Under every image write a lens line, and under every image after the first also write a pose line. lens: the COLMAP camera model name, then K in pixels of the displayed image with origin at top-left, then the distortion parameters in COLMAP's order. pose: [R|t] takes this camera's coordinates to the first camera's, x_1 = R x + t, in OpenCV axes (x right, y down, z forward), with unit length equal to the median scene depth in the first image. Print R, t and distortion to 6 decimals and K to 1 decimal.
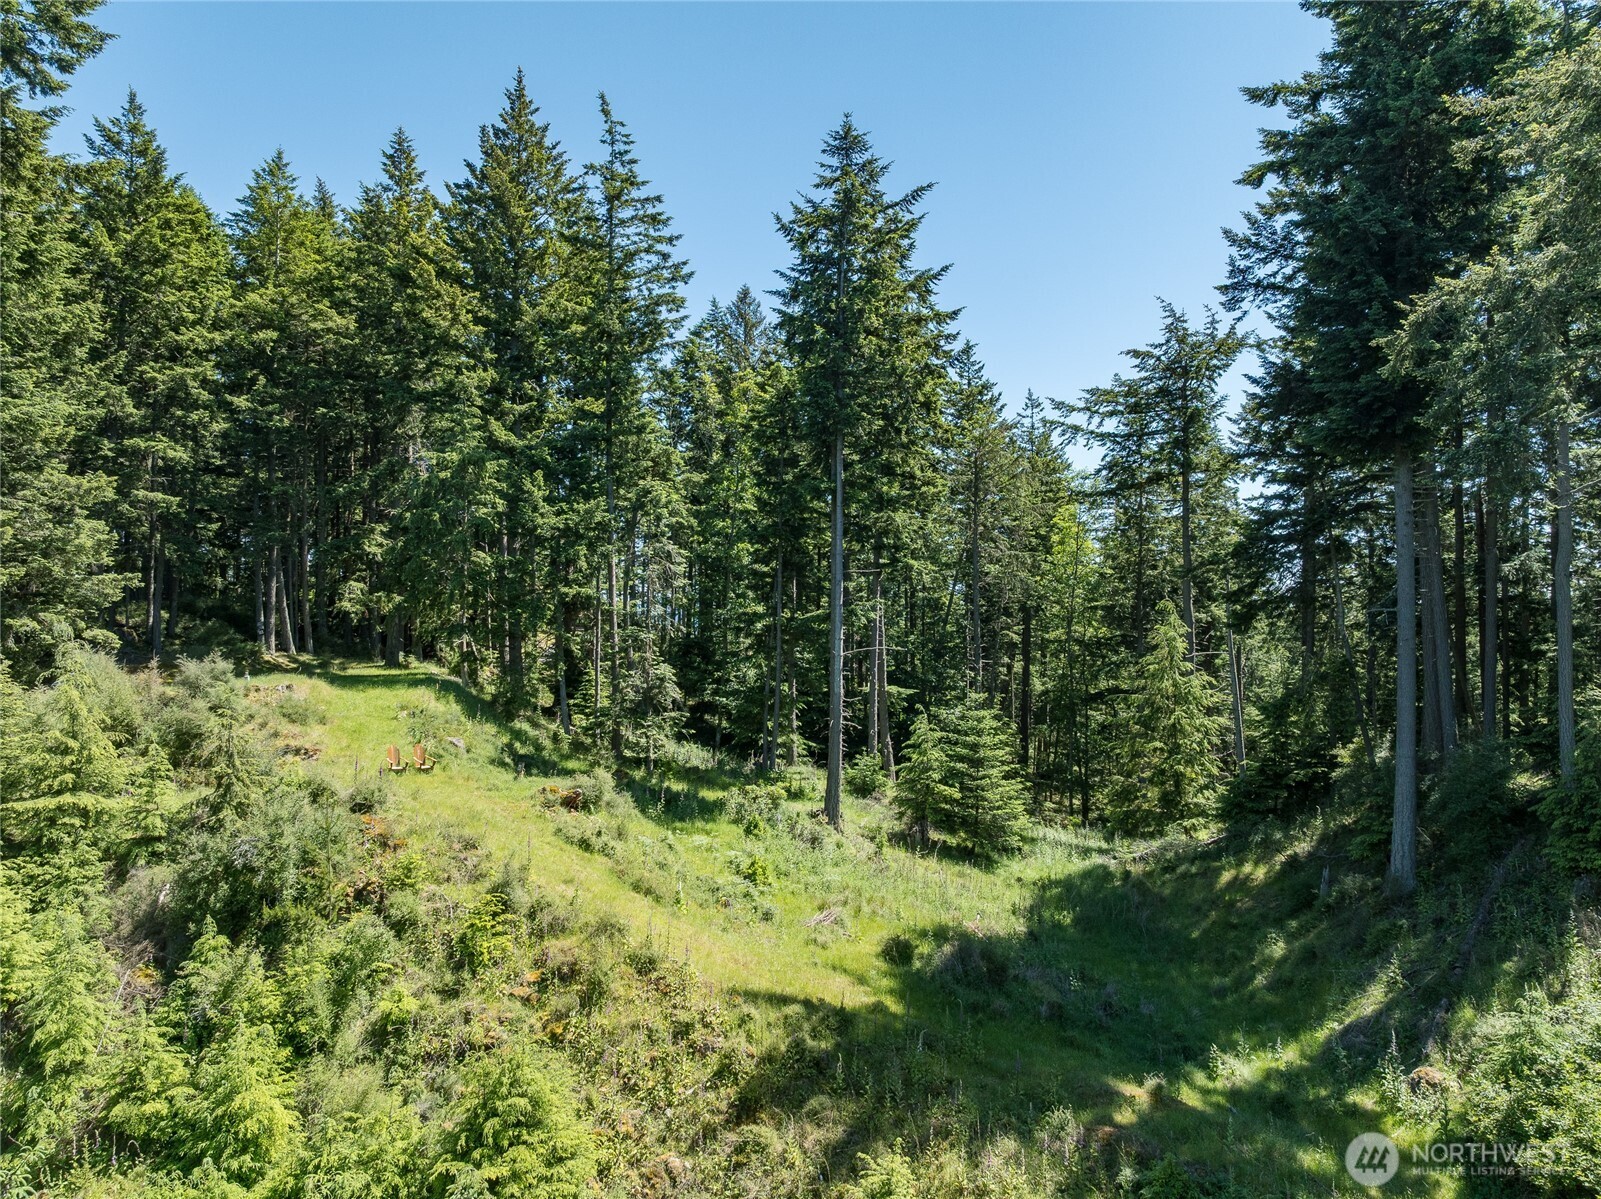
lens RADIAL K [[1130.1, 0, 798.2], [0, 1130.1, 596.4], [0, 0, 1]] dist [-0.041044, 0.003802]
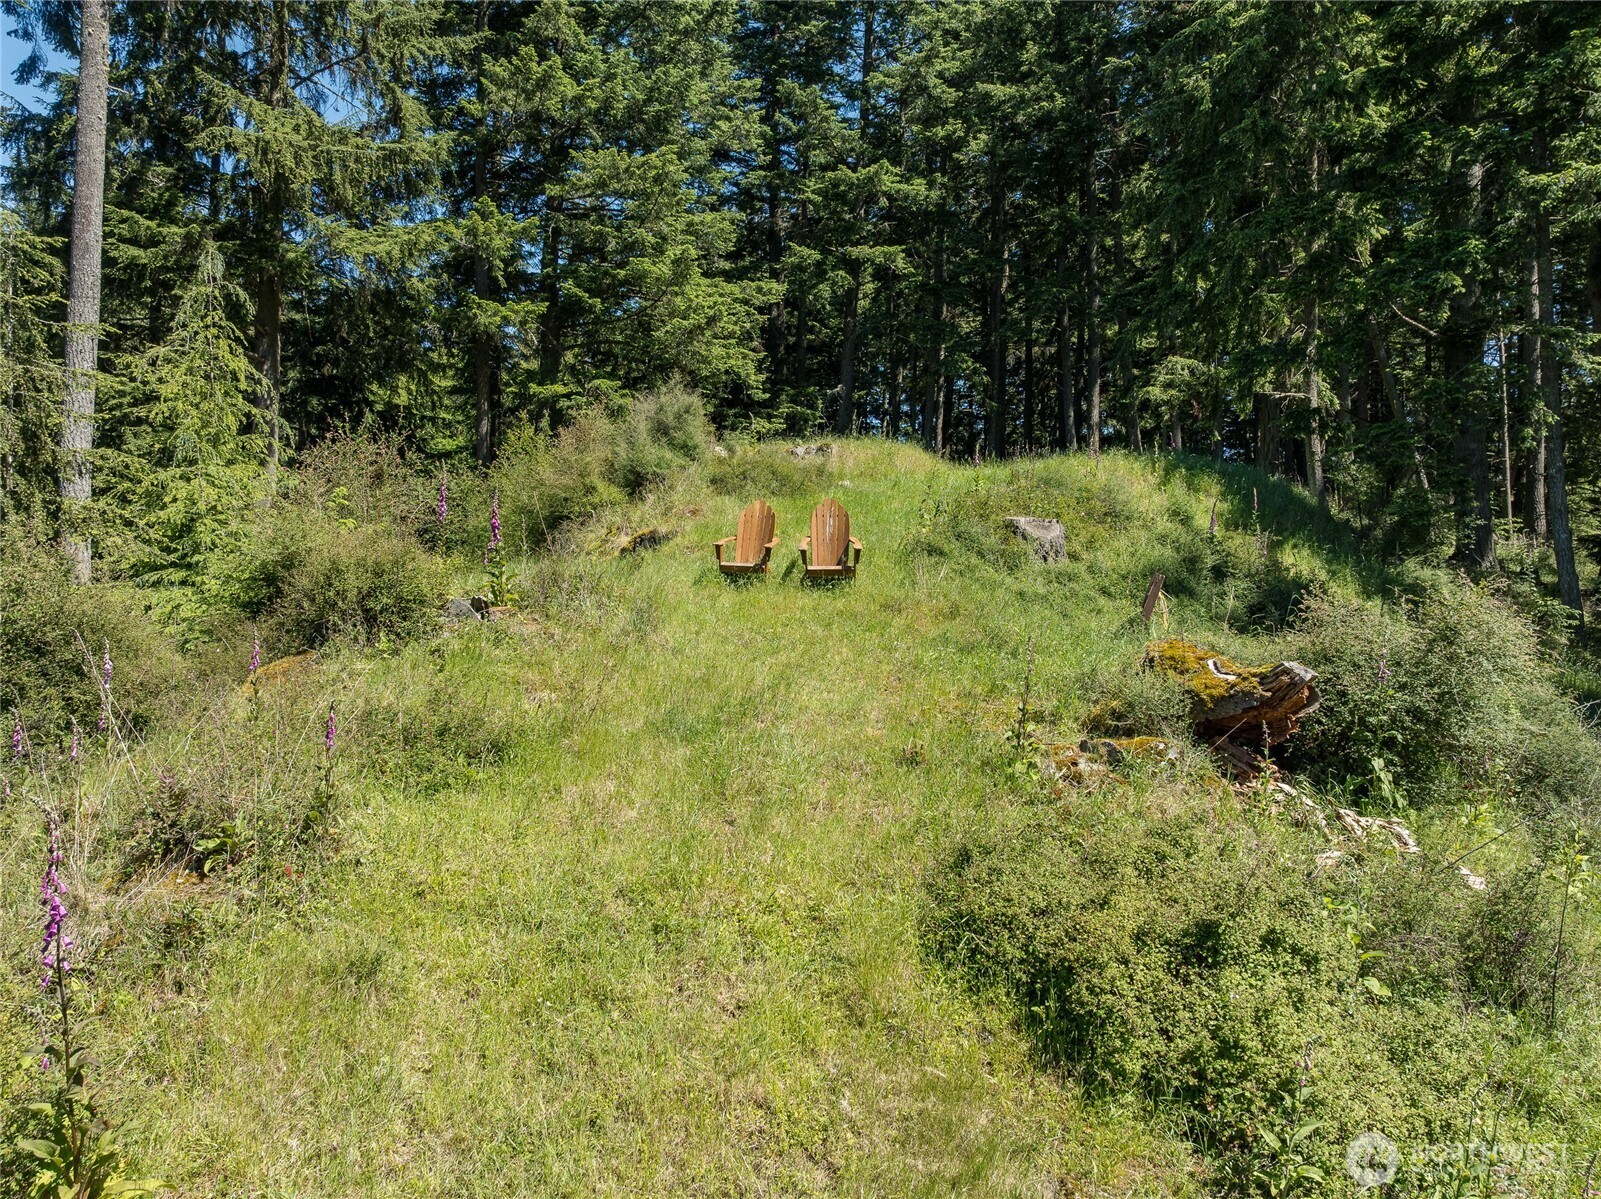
lens RADIAL K [[1130.1, 0, 798.2], [0, 1130.1, 596.4], [0, 0, 1]] dist [-0.041044, 0.003802]
pose [[0.602769, 0.007236, -0.797883, -0.070938], [0.010772, 0.999794, 0.017205, 0.115111], [0.797843, -0.018966, 0.602567, 0.607286]]
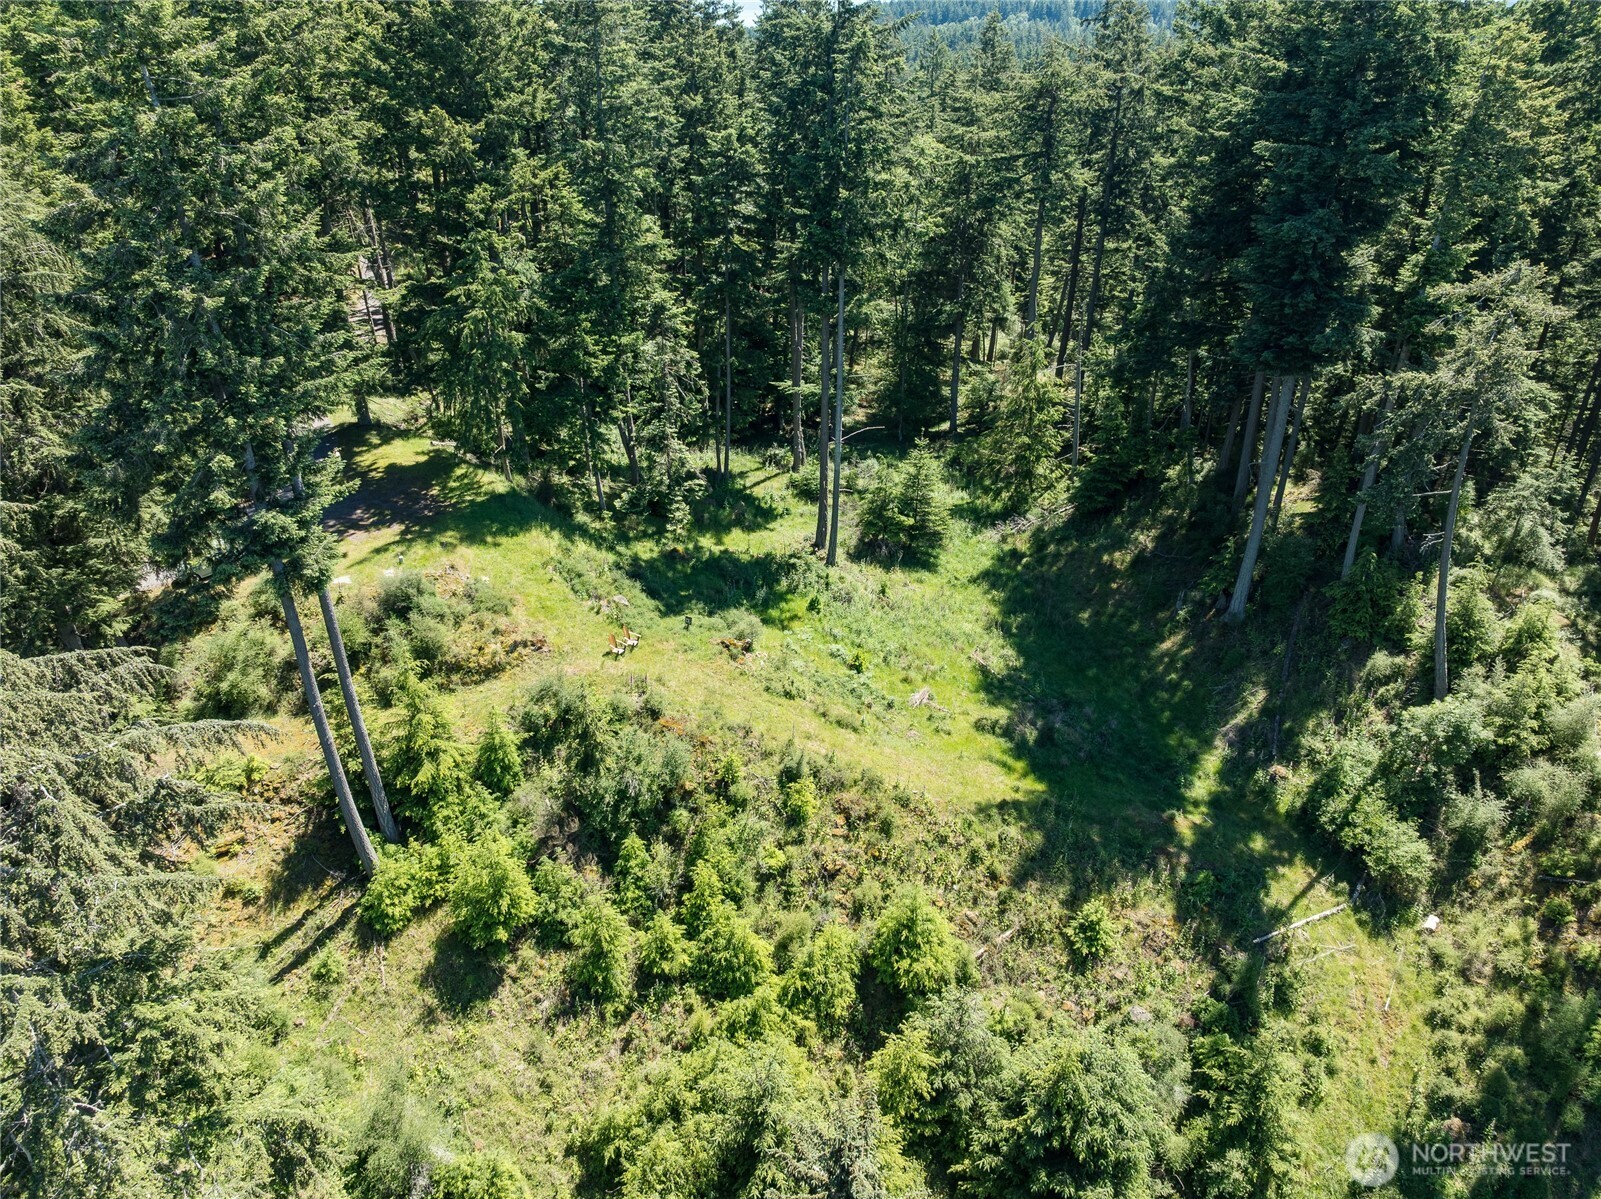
lens RADIAL K [[1130.1, 0, 798.2], [0, 1130.1, 596.4], [0, 0, 1]] dist [-0.041044, 0.003802]
pose [[0.942485, -0.163129, 0.291739, -0.397551], [-0.009065, 0.860023, 0.510174, -0.437538], [-0.334127, -0.483476, 0.809080, -0.096518]]
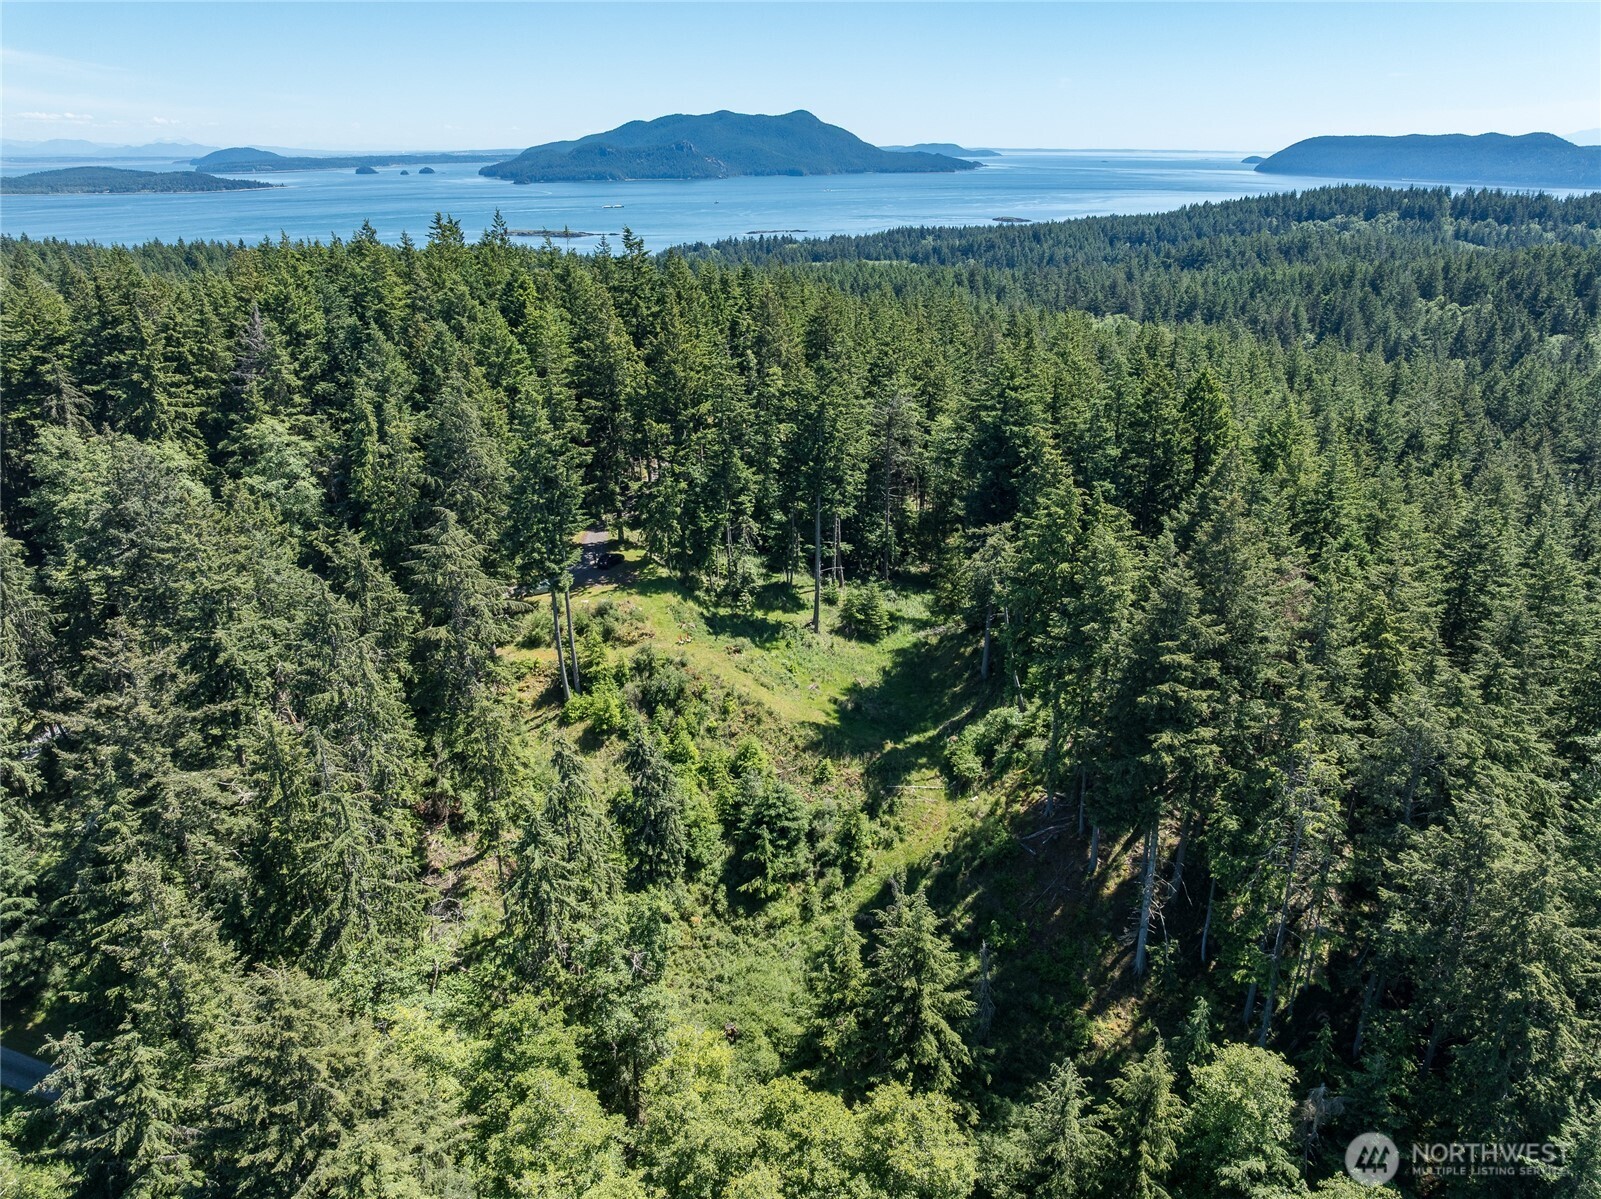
lens RADIAL K [[1130.1, 0, 798.2], [0, 1130.1, 596.4], [0, 0, 1]] dist [-0.041044, 0.003802]
pose [[0.999886, -0.007502, 0.013085, -0.045487], [0.001715, 0.918450, 0.395533, -0.932251], [-0.014985, -0.395466, 0.918358, -1.444523]]
